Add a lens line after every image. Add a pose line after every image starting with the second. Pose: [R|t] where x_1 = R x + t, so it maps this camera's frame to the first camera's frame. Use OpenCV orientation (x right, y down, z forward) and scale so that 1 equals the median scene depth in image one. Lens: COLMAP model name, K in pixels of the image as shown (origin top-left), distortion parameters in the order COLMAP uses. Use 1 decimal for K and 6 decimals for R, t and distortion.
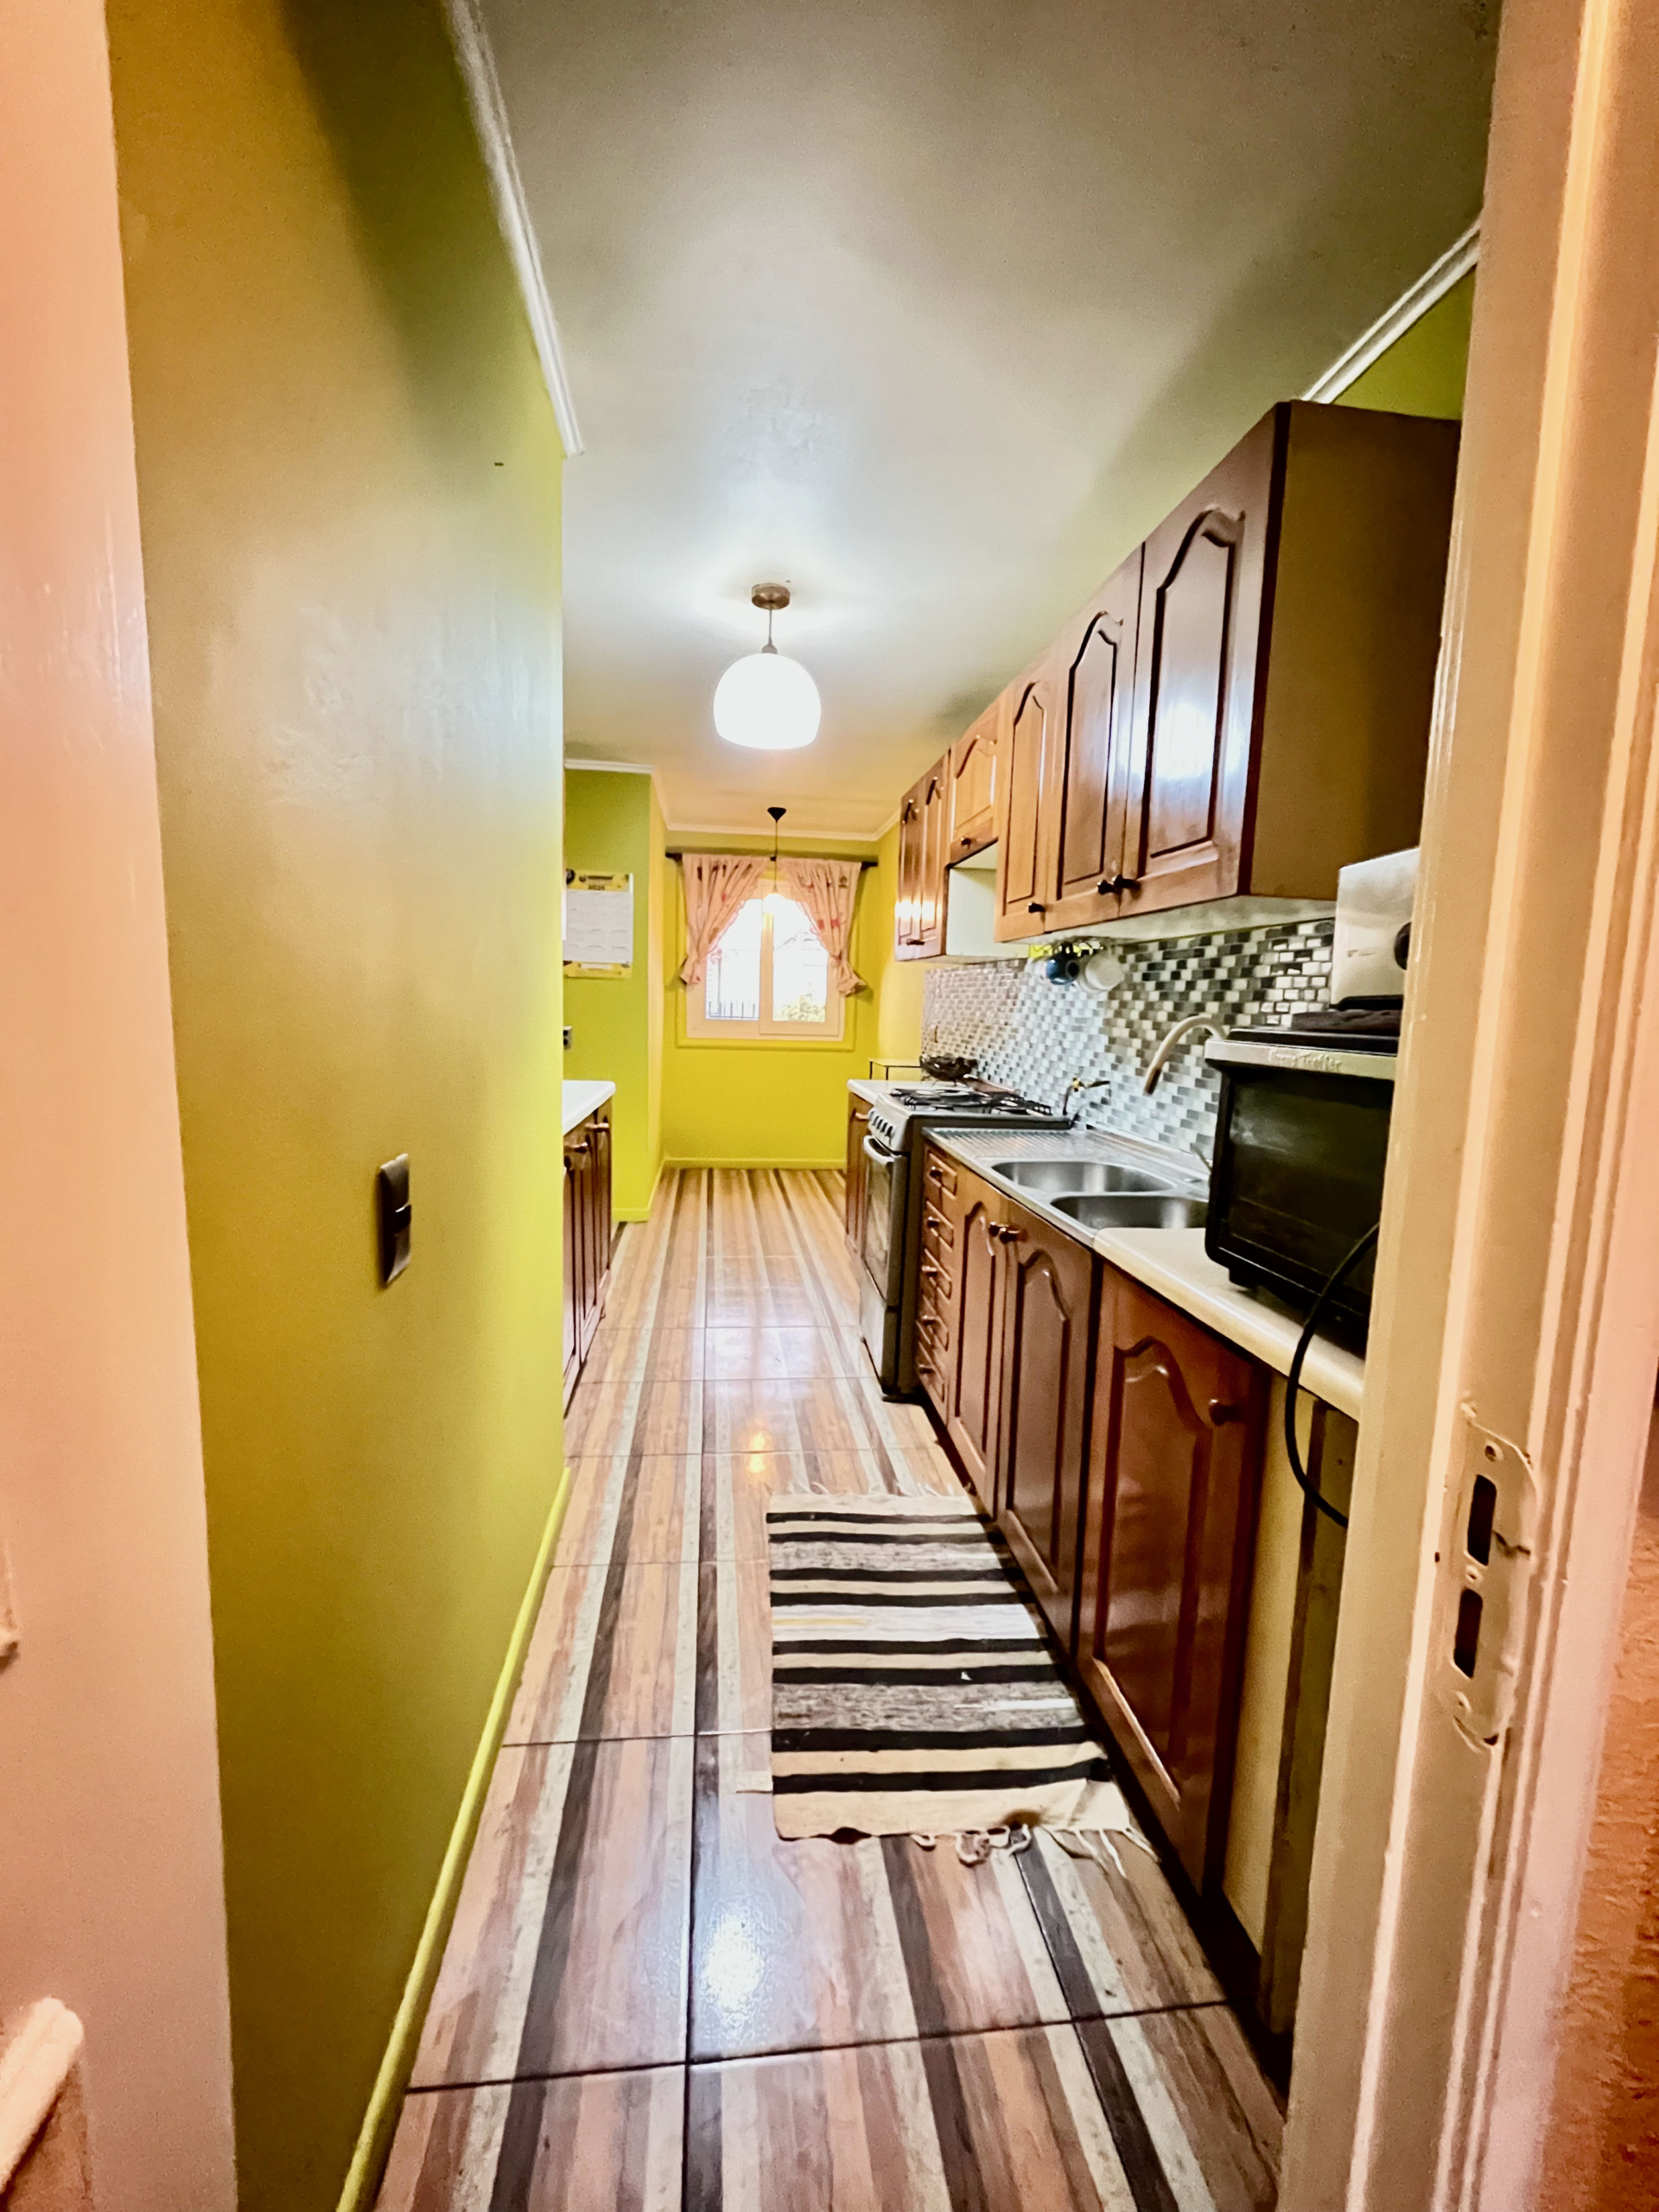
lens RADIAL K [[893.3, 0, 822.9], [0, 893.3, 1102.7], [0, 0, 1]] dist [-0.002892, -0.000102]
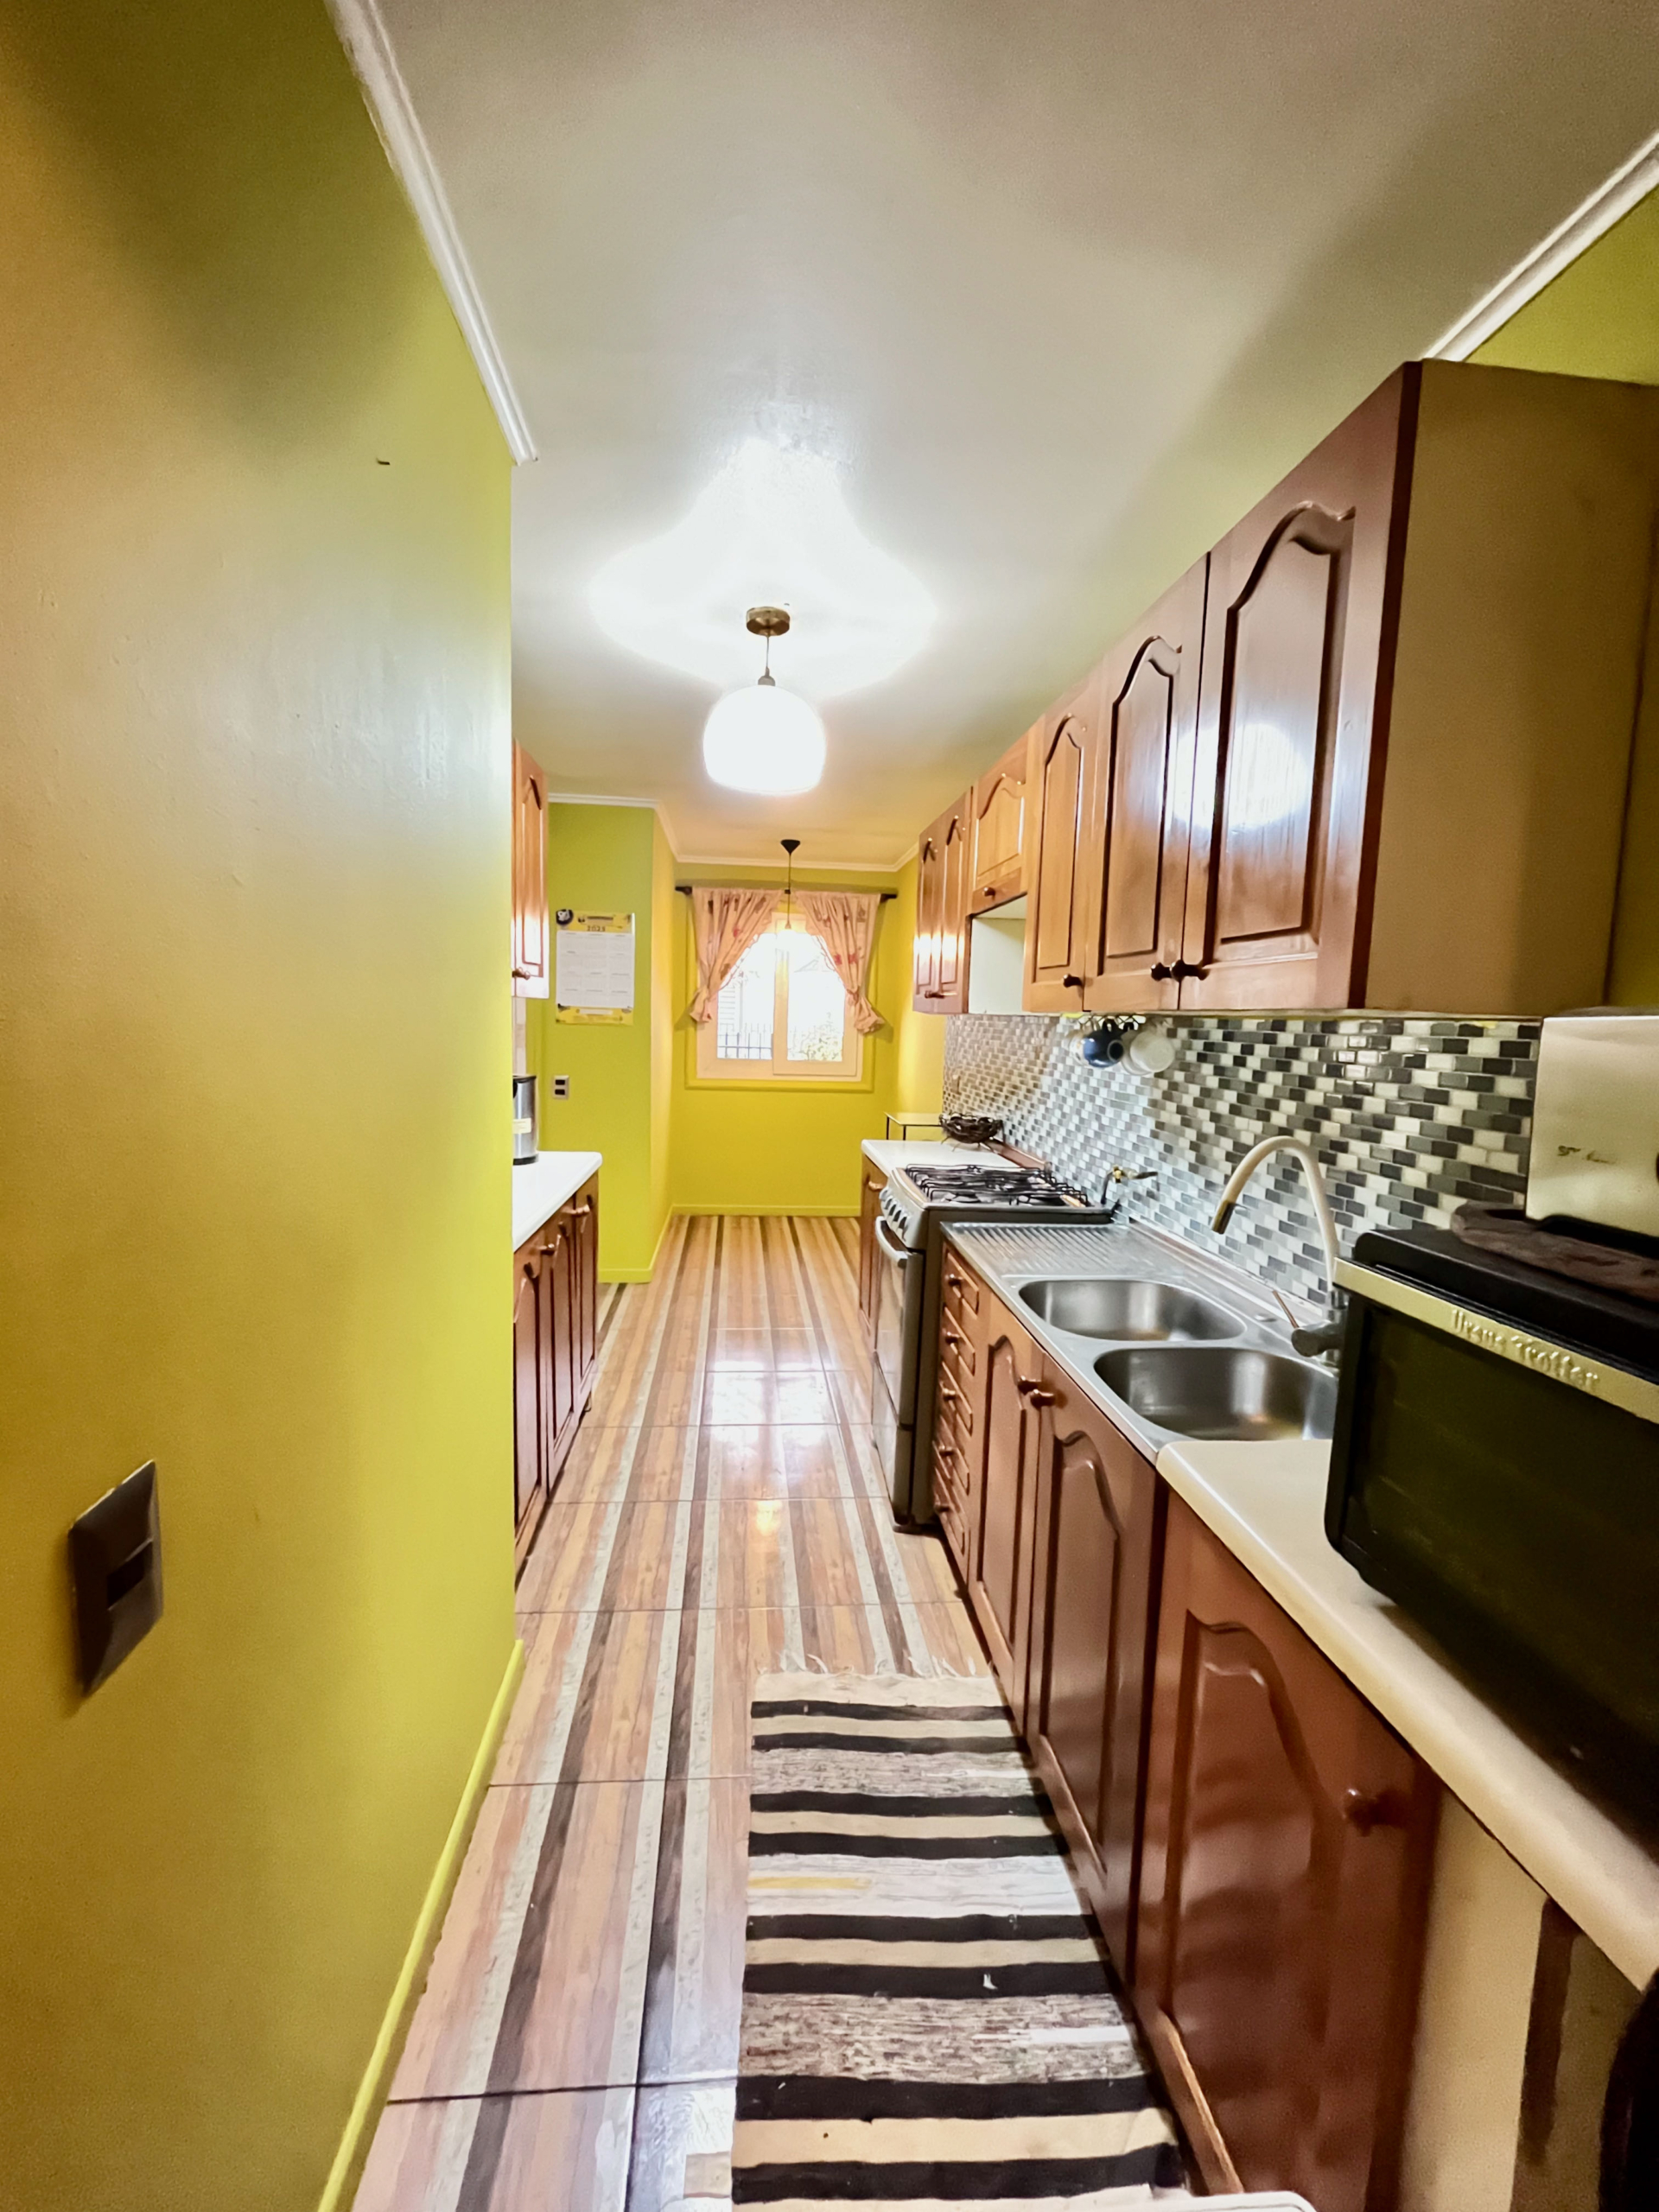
lens RADIAL K [[893.3, 0, 822.9], [0, 893.3, 1102.7], [0, 0, 1]] dist [-0.002892, -0.000102]
pose [[0.999601, 0.001865, -0.028177, 0.021921], [-0.002346, 0.999852, -0.017056, -0.075648], [0.028141, 0.017115, 0.999457, 0.126090]]
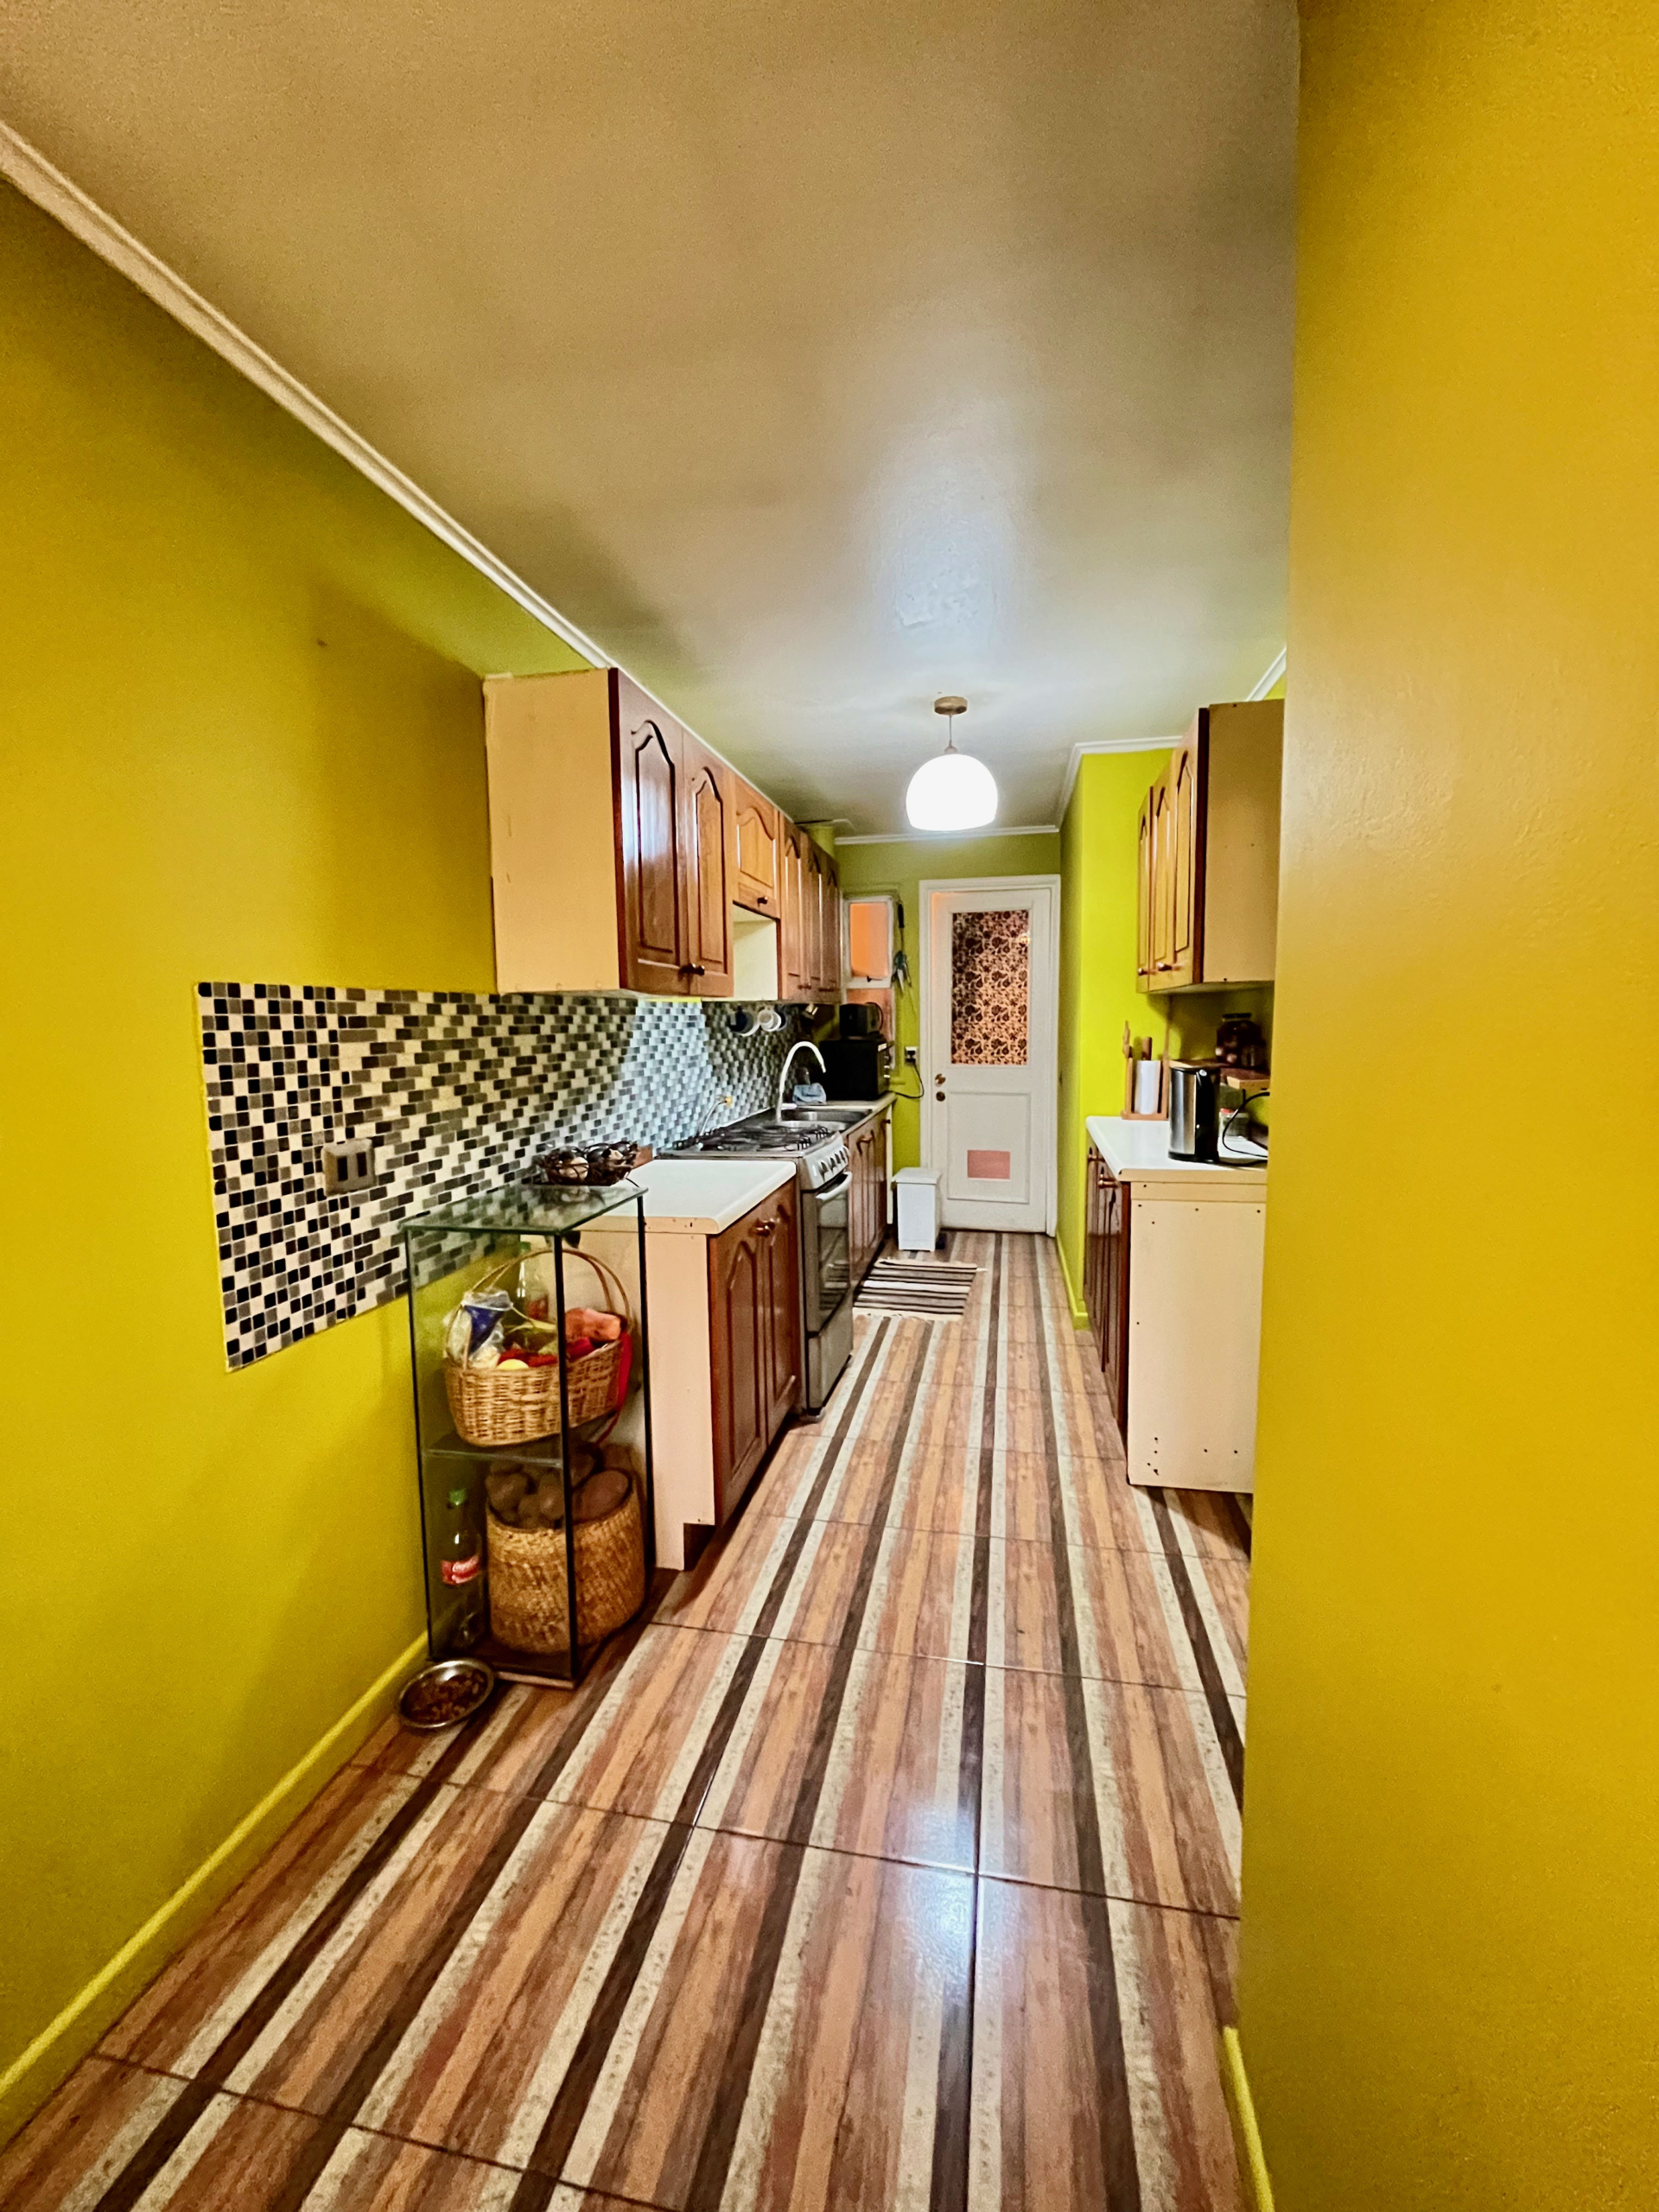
lens RADIAL K [[893.3, 0, 822.9], [0, 893.3, 1102.7], [0, 0, 1]] dist [-0.002892, -0.000102]
pose [[-0.946492, -0.047590, 0.319198, -0.299706], [0.022300, 0.977059, 0.211796, -0.311971], [-0.321955, 0.207582, -0.923718, 2.262339]]
